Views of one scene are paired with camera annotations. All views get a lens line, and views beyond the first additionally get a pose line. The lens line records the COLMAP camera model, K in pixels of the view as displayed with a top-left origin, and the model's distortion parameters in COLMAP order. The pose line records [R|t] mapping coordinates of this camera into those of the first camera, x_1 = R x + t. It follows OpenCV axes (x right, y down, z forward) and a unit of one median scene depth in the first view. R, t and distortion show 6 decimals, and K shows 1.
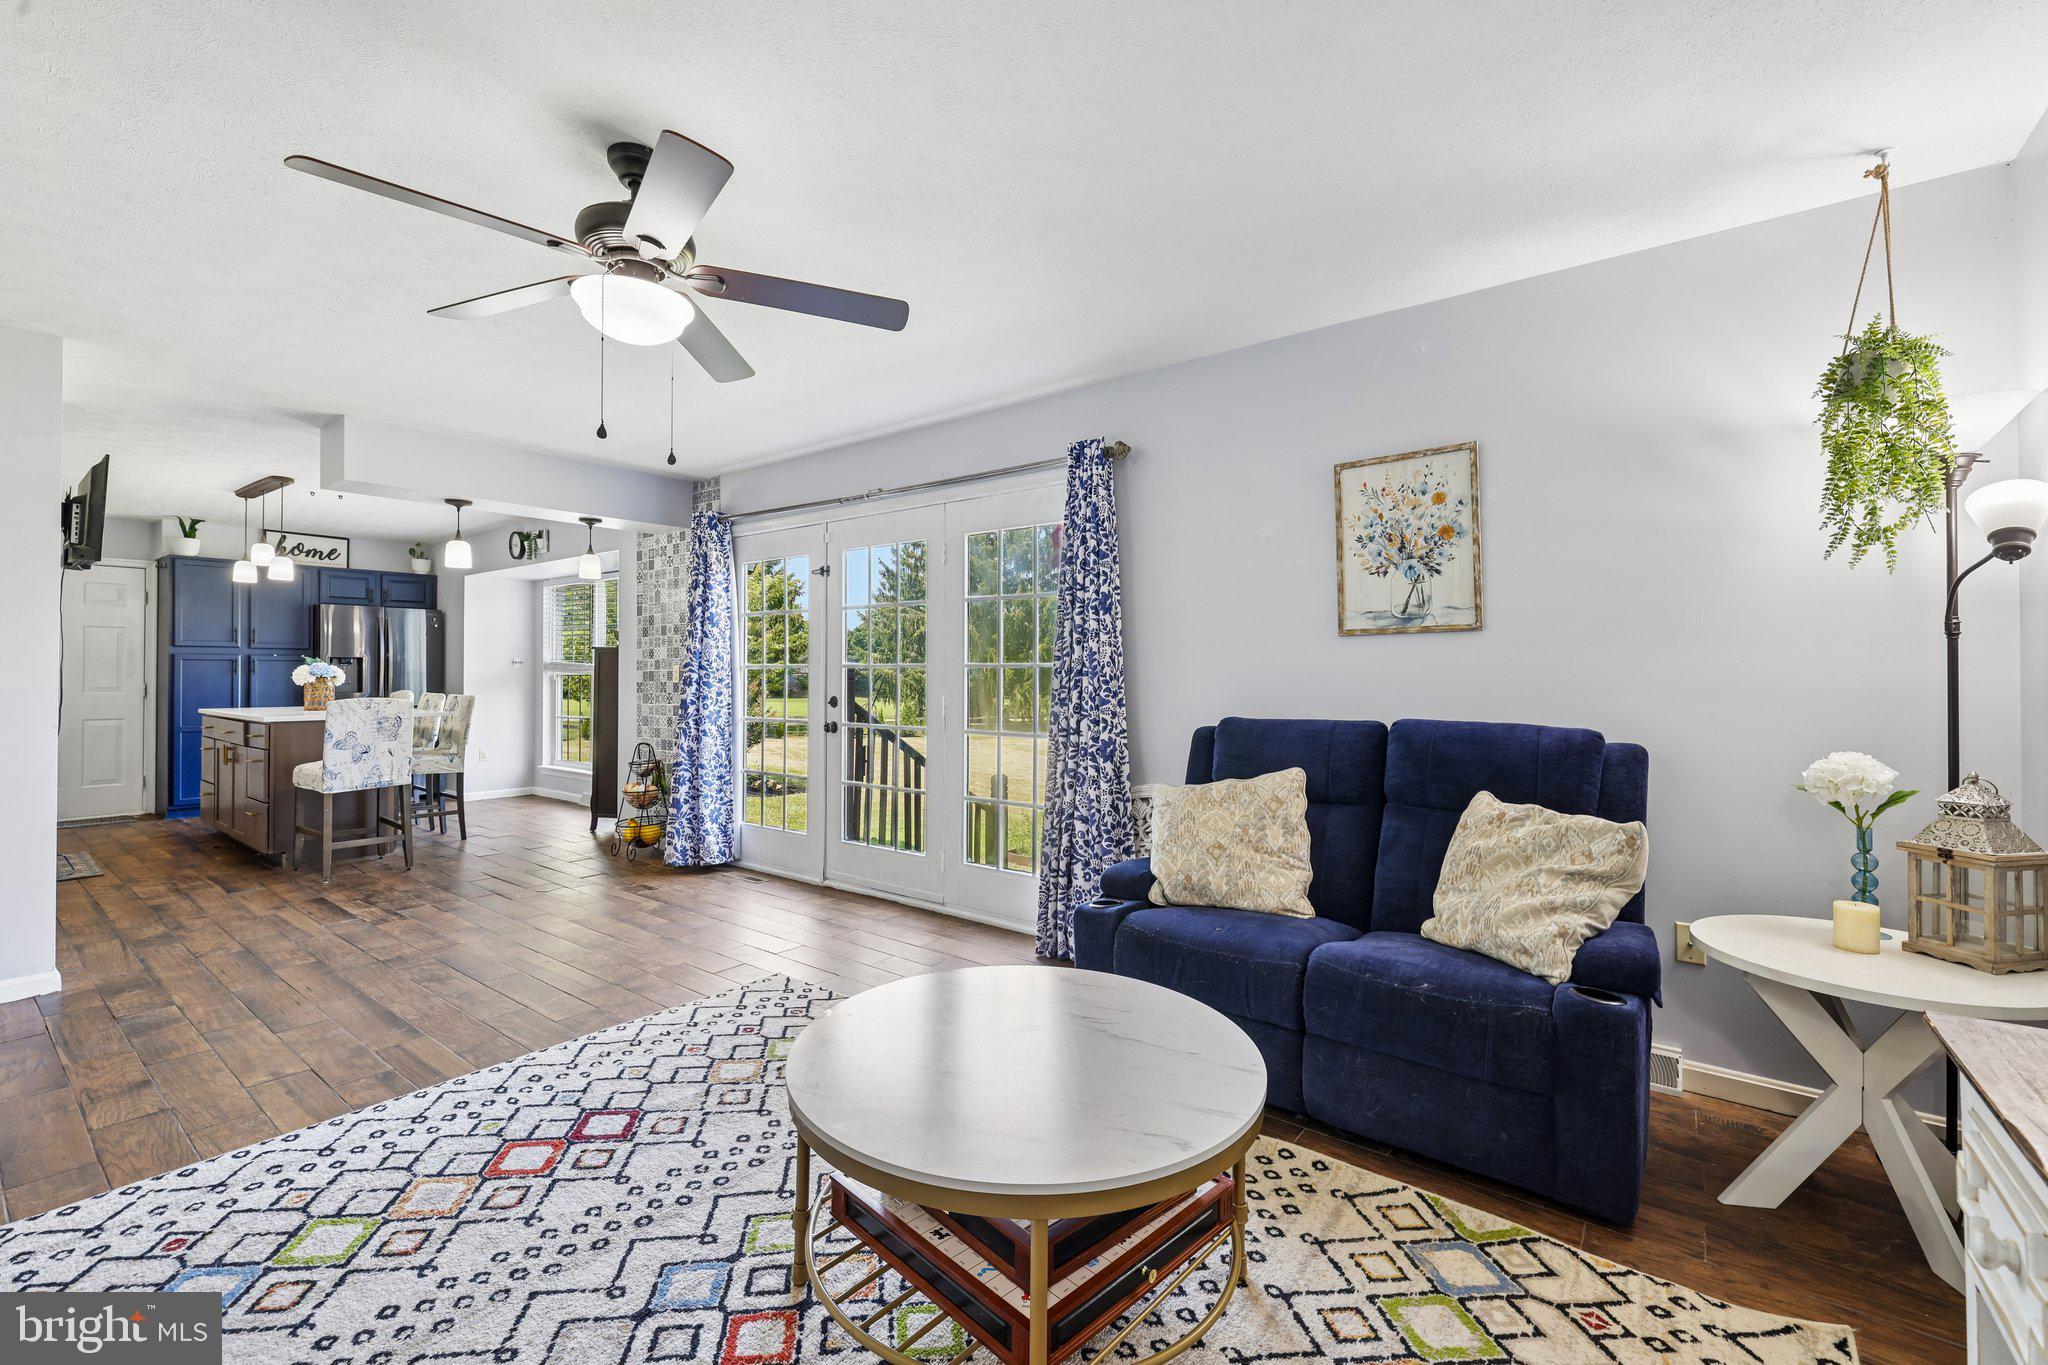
lens RADIAL K [[871.3, 0, 1016.5], [0, 871.3, 667.6], [0, 0, 1]] dist [0.003327, 0.000329]
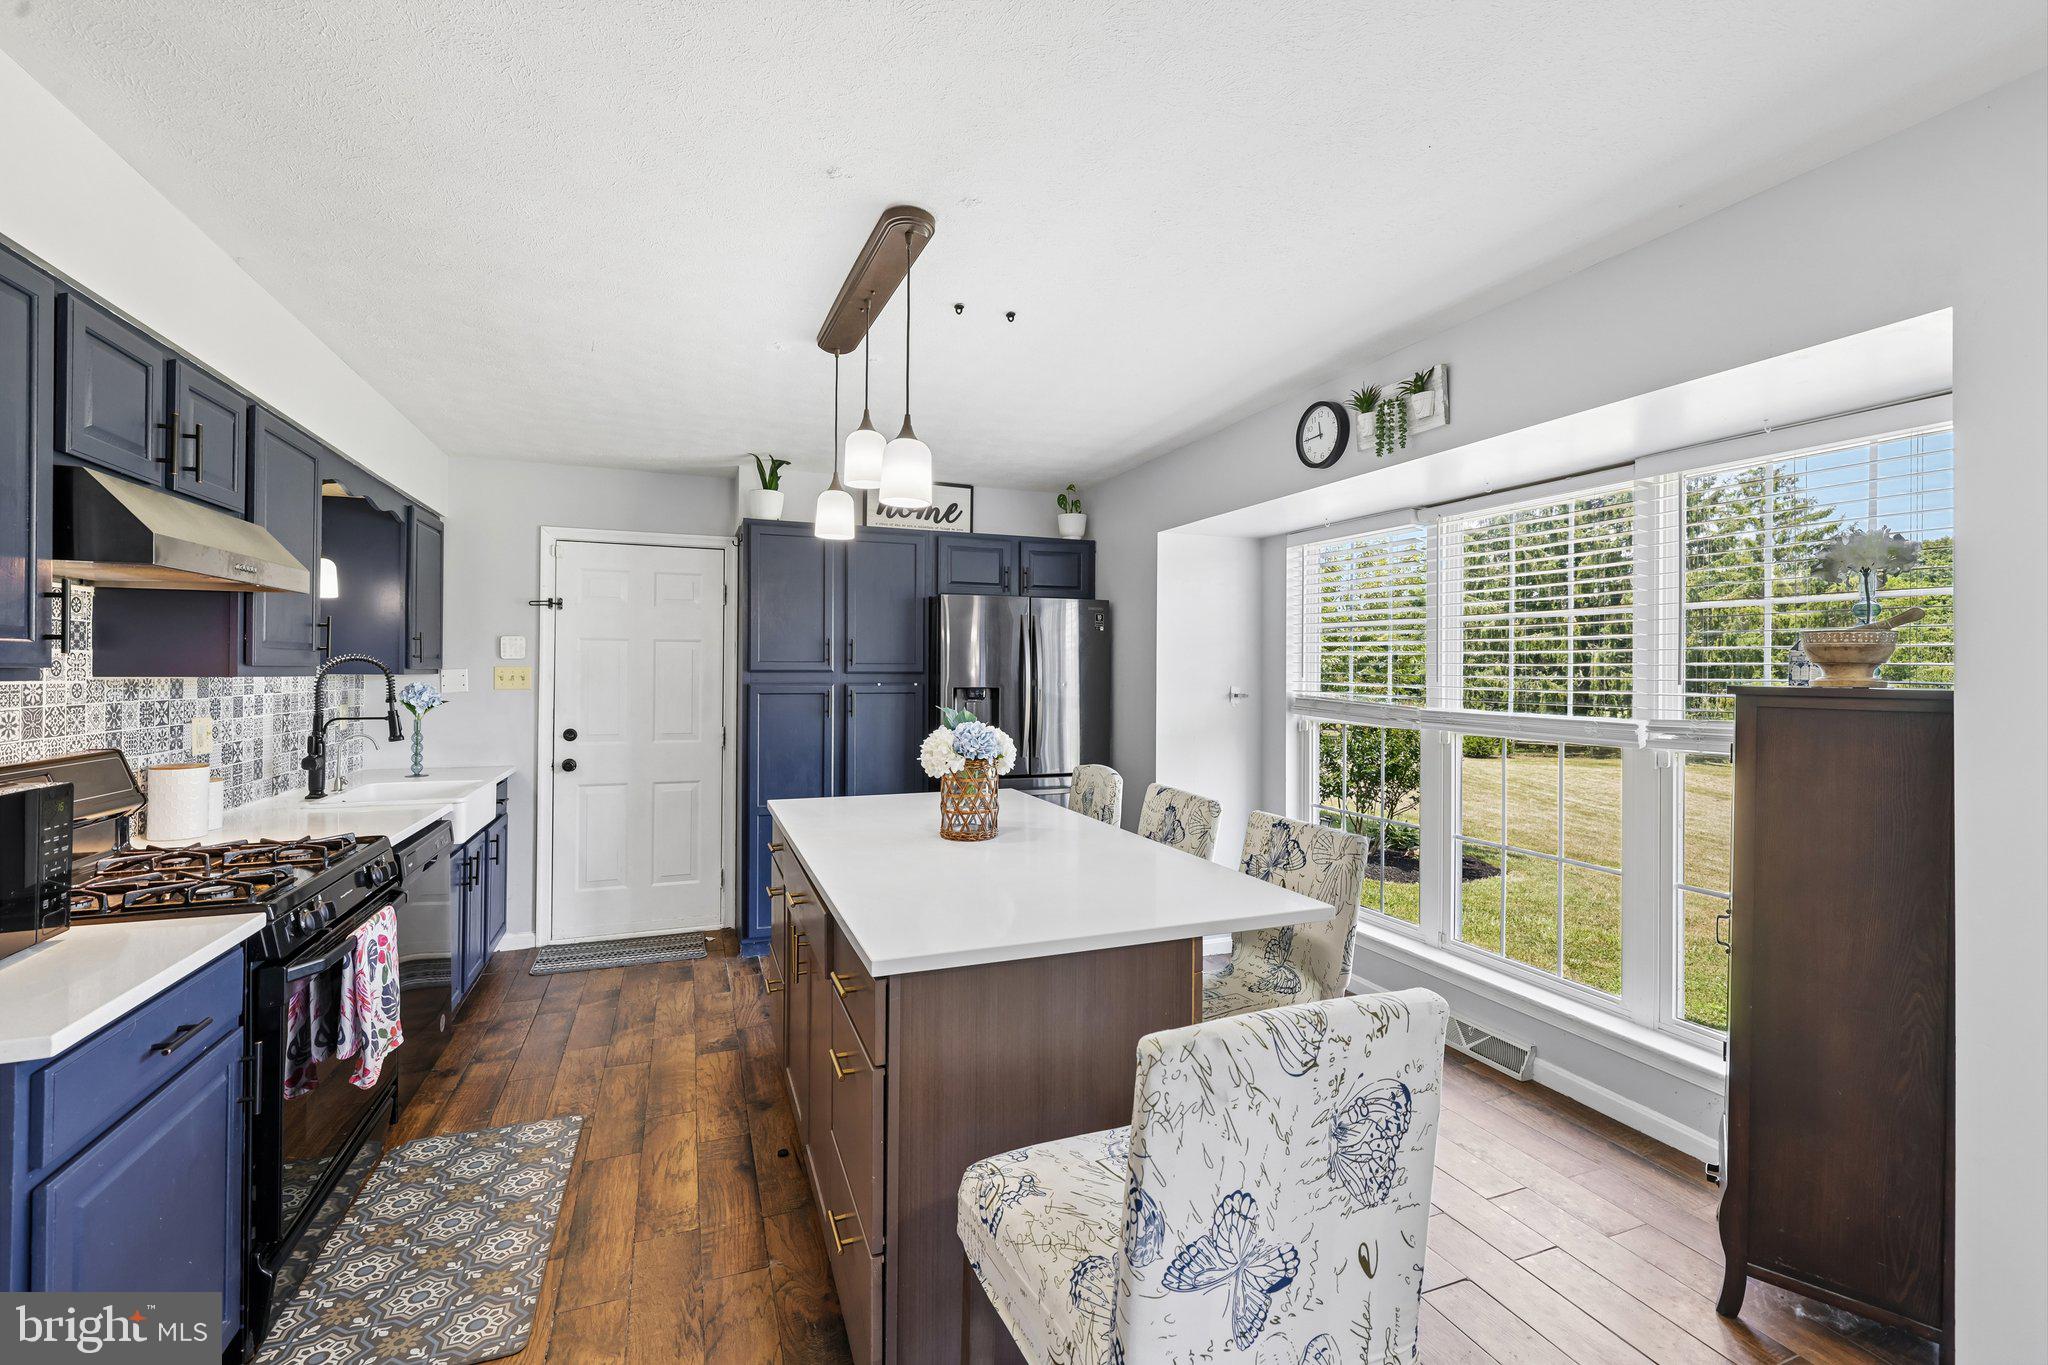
lens RADIAL K [[864.0, 0, 1010.2], [0, 864.0, 660.6], [0, 0, 1]] dist [0.001853, 0.000895]
pose [[0.858321, -0.002460, -0.513107, -1.194327], [-0.000562, 0.999983, -0.005735, -0.067289], [0.513112, 0.005210, 0.858306, 1.375087]]
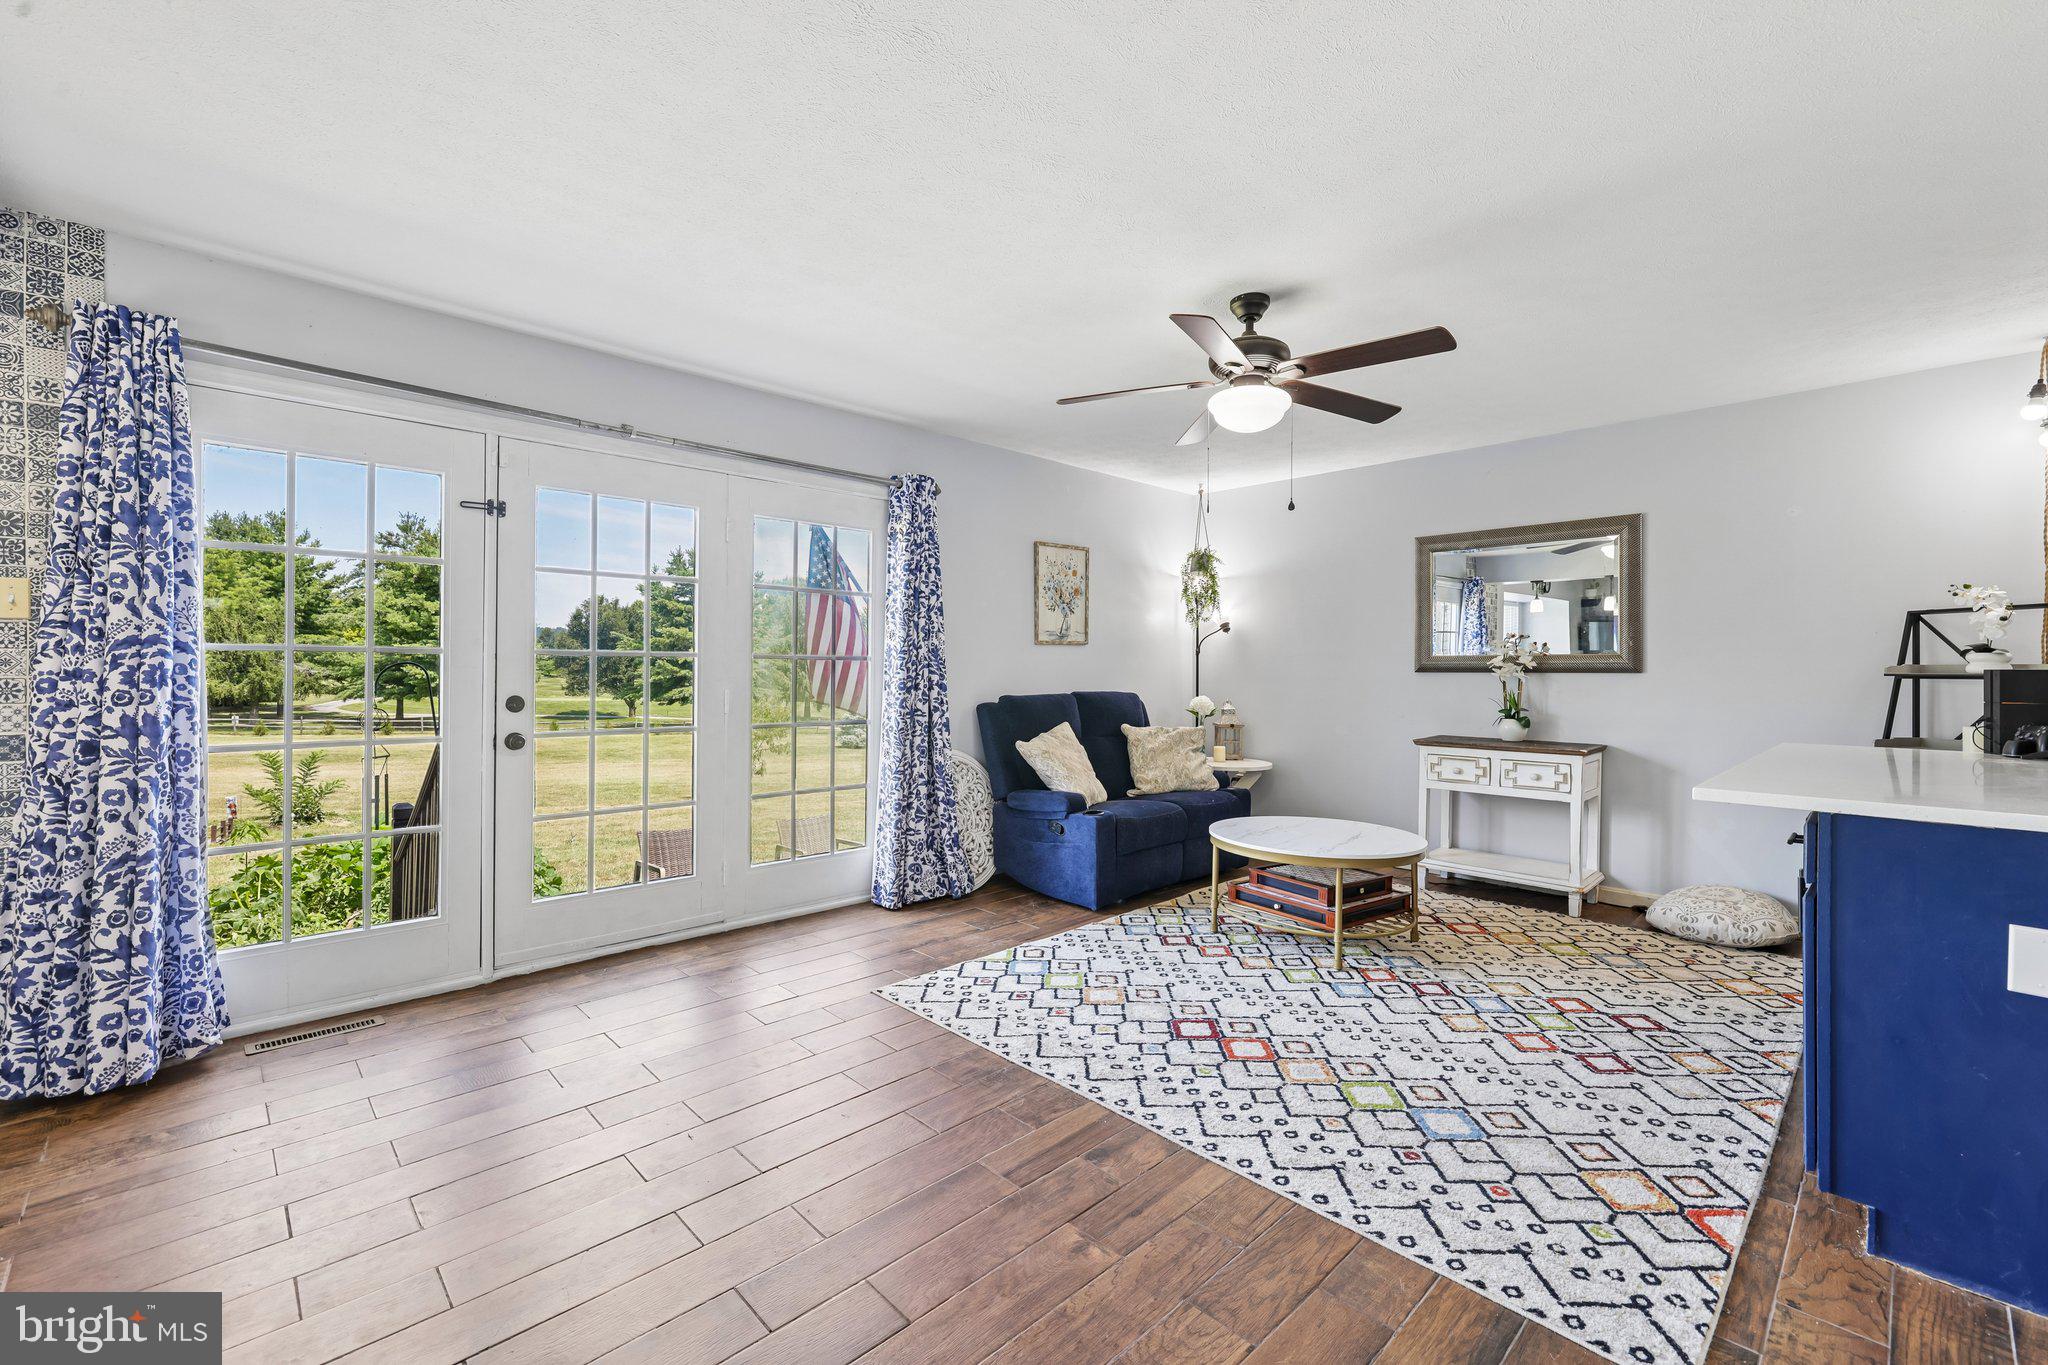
lens RADIAL K [[865.0, 0, 1019.8], [0, 865.0, 673.4], [0, 0, 1]] dist [0.008860, 0.000308]
pose [[0.135825, -0.008195, 0.990699, -1.338486], [-0.015670, 0.999823, 0.010419, 0.003175], [-0.990609, -0.016940, 0.135672, 0.841359]]
